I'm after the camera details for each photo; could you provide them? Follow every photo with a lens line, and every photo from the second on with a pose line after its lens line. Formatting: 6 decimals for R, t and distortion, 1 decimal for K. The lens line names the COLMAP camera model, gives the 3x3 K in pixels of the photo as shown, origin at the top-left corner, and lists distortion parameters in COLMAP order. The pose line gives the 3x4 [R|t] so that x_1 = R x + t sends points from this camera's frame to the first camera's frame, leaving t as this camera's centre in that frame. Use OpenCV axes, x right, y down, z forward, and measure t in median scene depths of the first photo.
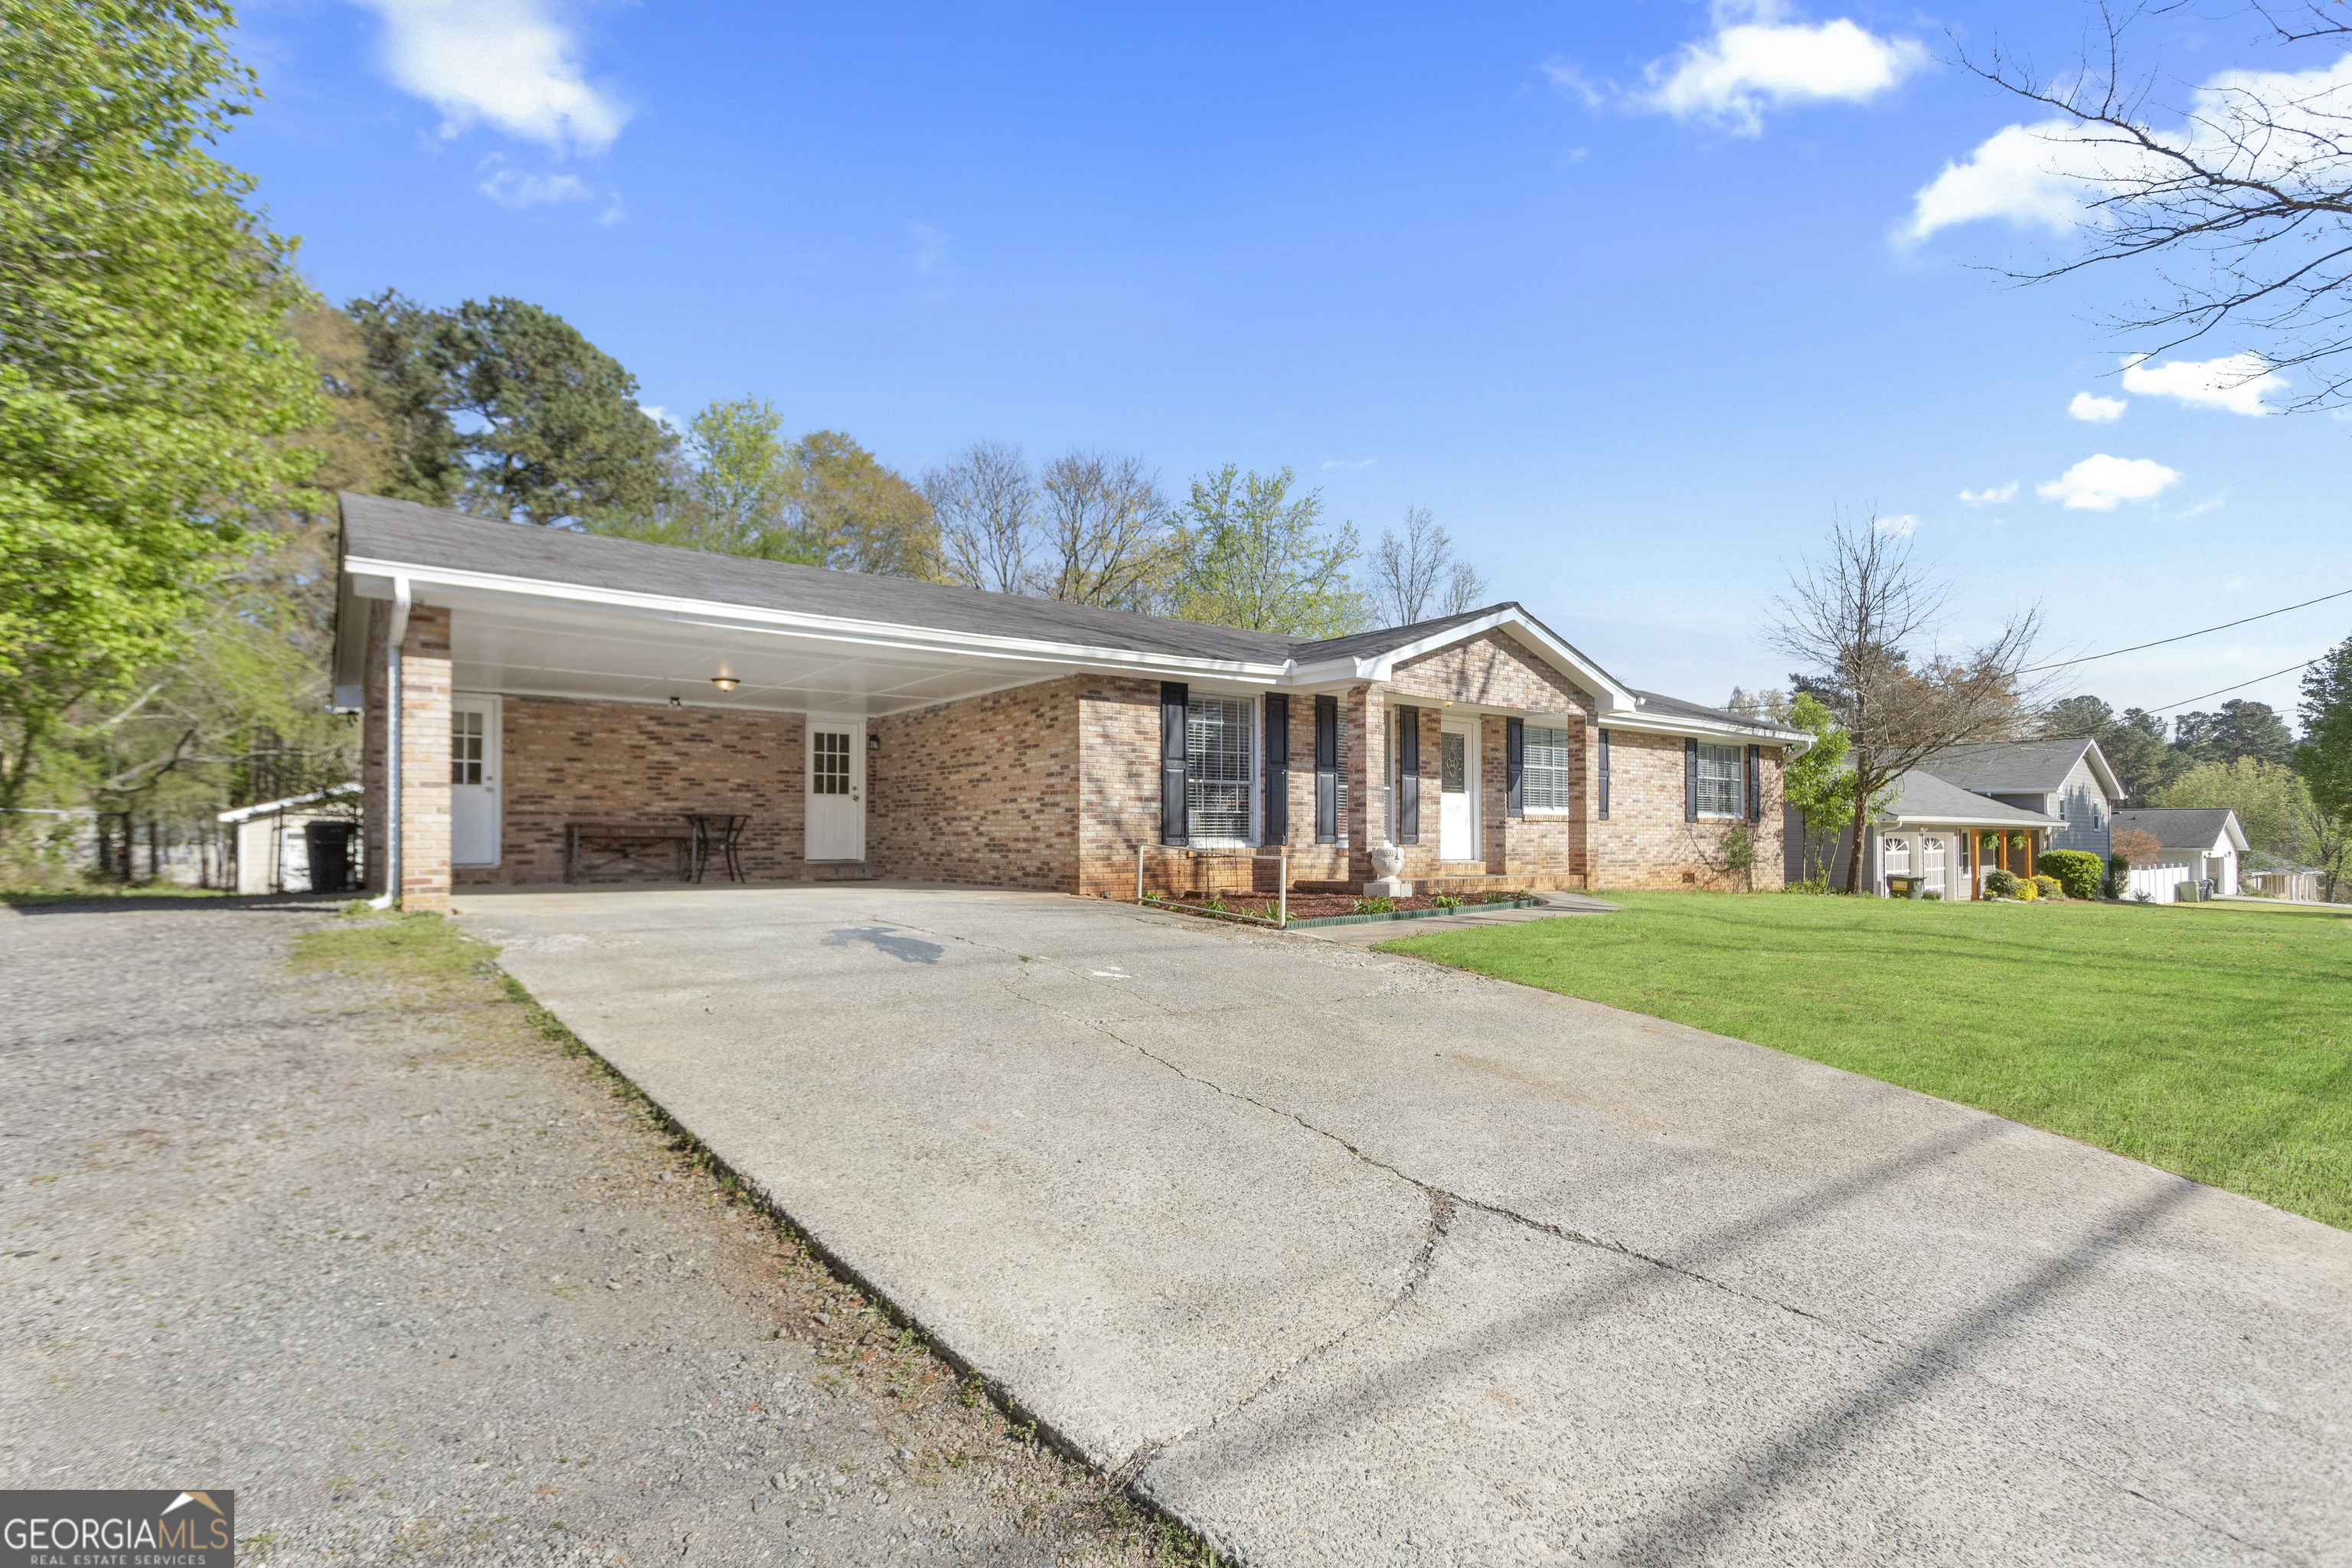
lens RADIAL K [[1163.2, 0, 1169.5], [0, 1163.2, 822.1], [0, 0, 1]] dist [0.000189, -0.000147]
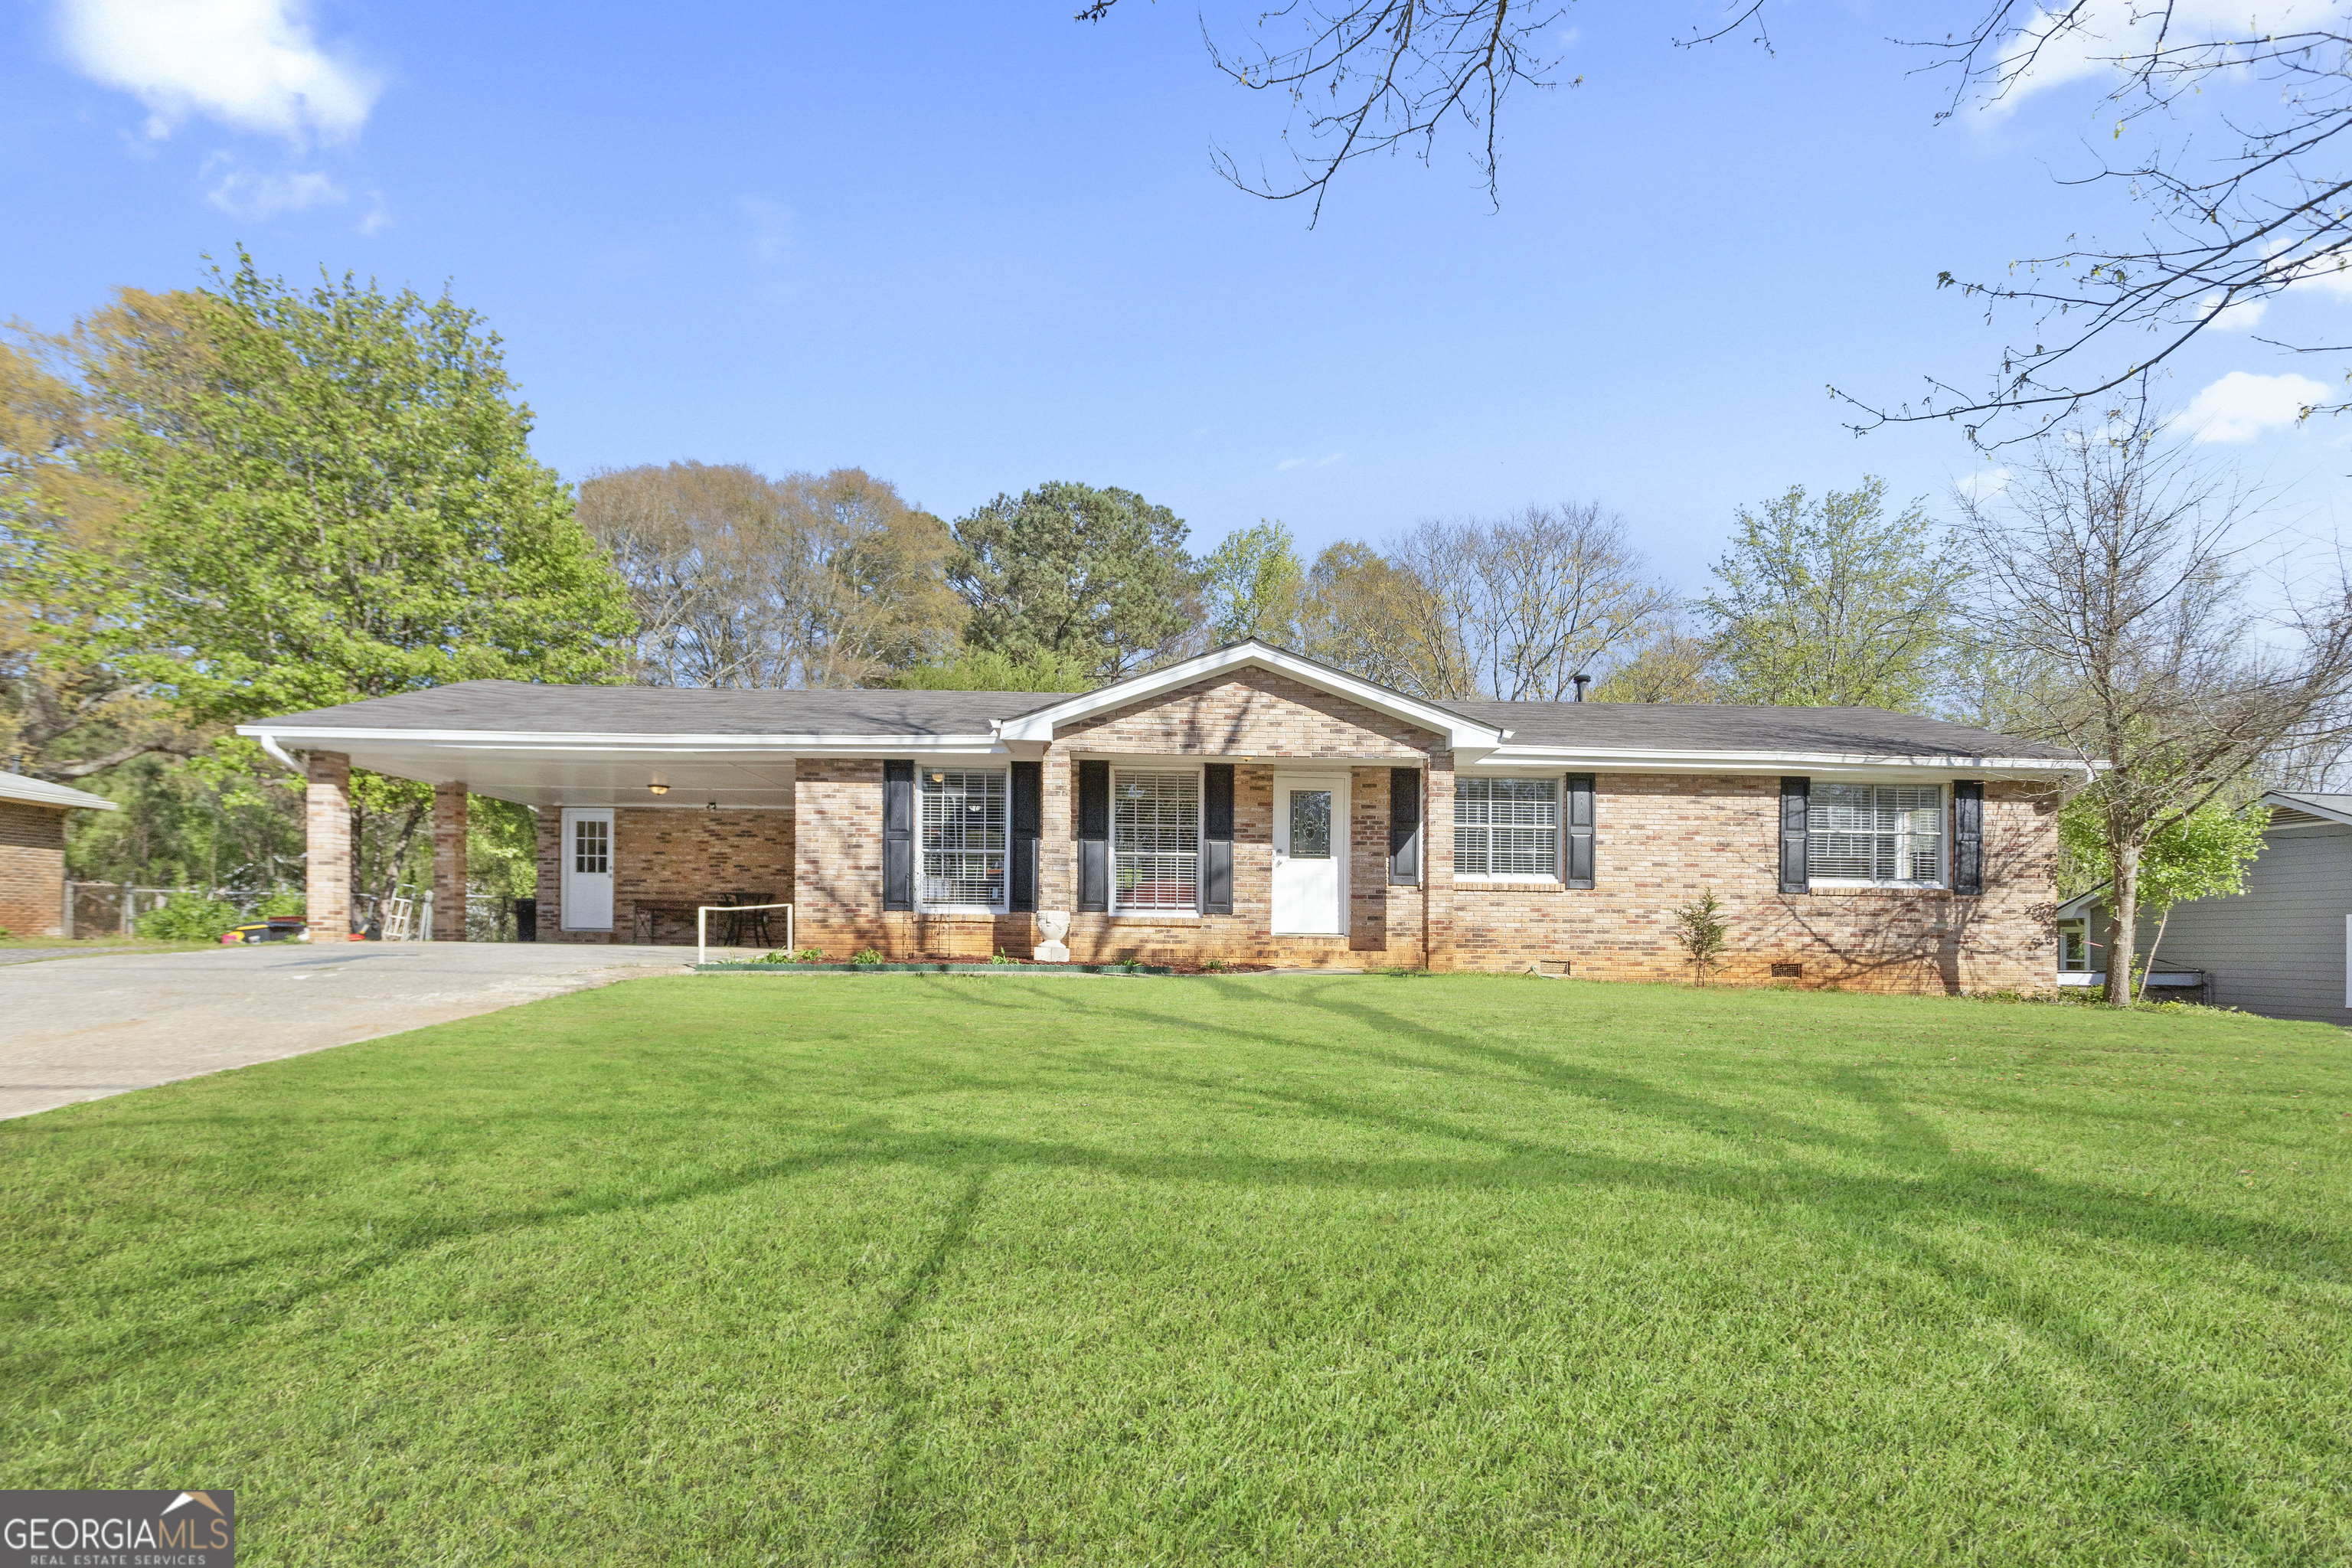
lens RADIAL K [[1198.2, 0, 1181.8], [0, 1198.2, 942.5], [0, 0, 1]] dist [0.000661, 0.000225]
pose [[0.801954, 0.009077, -0.597317, 0.803723], [-0.004481, 0.999948, 0.009180, 0.034650], [0.597369, -0.004686, 0.801953, 0.242051]]
